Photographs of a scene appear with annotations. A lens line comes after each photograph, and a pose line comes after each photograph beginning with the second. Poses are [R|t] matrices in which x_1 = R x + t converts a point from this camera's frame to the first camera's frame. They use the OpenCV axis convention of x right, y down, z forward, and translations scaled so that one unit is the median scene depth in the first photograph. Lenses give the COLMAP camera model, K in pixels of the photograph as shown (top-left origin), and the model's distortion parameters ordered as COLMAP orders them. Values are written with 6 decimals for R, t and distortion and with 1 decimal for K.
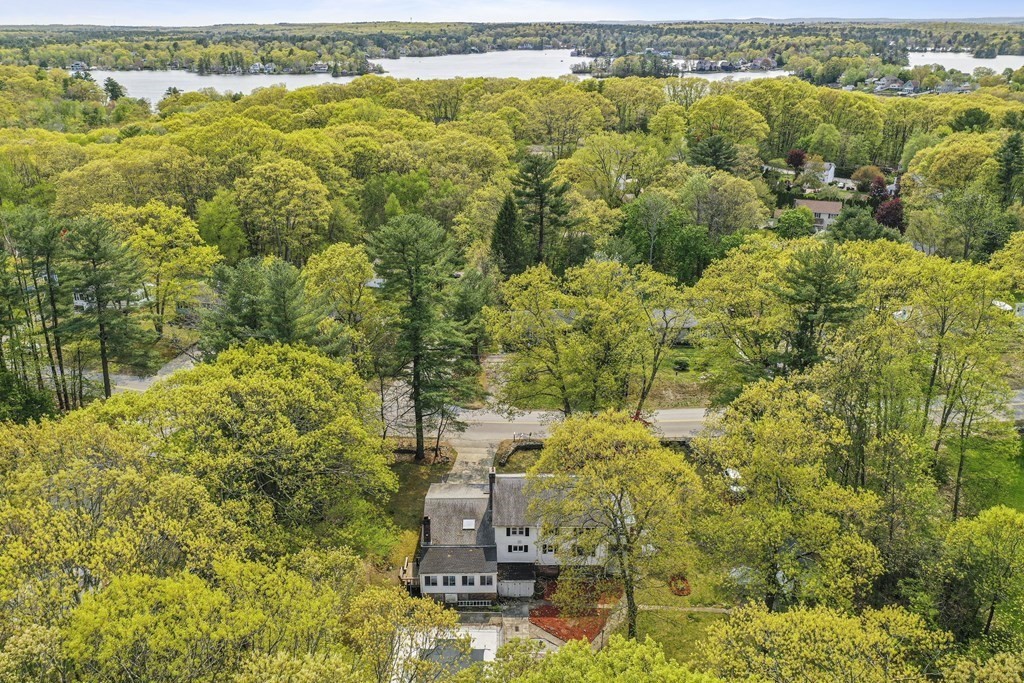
lens RADIAL K [[805.9, 0, 508.8], [0, 805.9, 340.6], [0, 0, 1]] dist [0.010557, -0.006285]
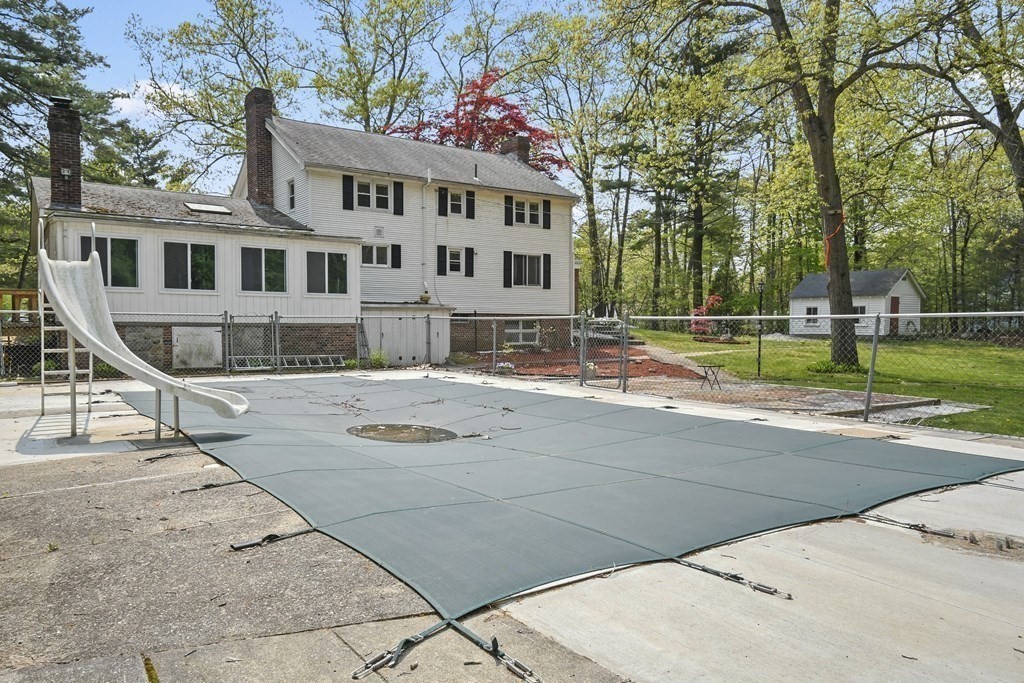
lens RADIAL K [[709.1, 0, 514.0], [0, 709.1, 344.3], [0, 0, 1]] dist [0.031504, -0.001113]
pose [[0.817656, -0.012730, 0.575567, -0.117983], [0.215484, 0.933850, -0.285465, 0.398154], [-0.533859, 0.357437, 0.766311, 0.751483]]
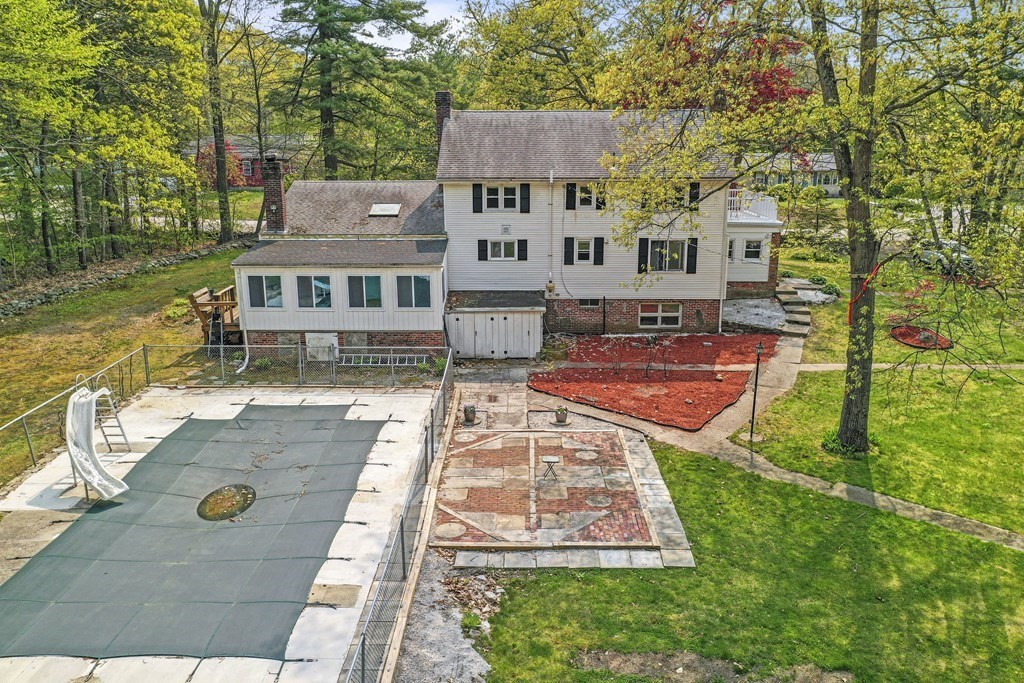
lens RADIAL K [[805.9, 0, 514.9], [0, 805.9, 337.1], [0, 0, 1]] dist [0.010557, -0.006285]
pose [[0.999981, 0.002149, -0.005734, 0.020233], [-0.002932, 0.990113, -0.140240, 0.359496], [0.005376, 0.140255, 0.990101, 0.615336]]
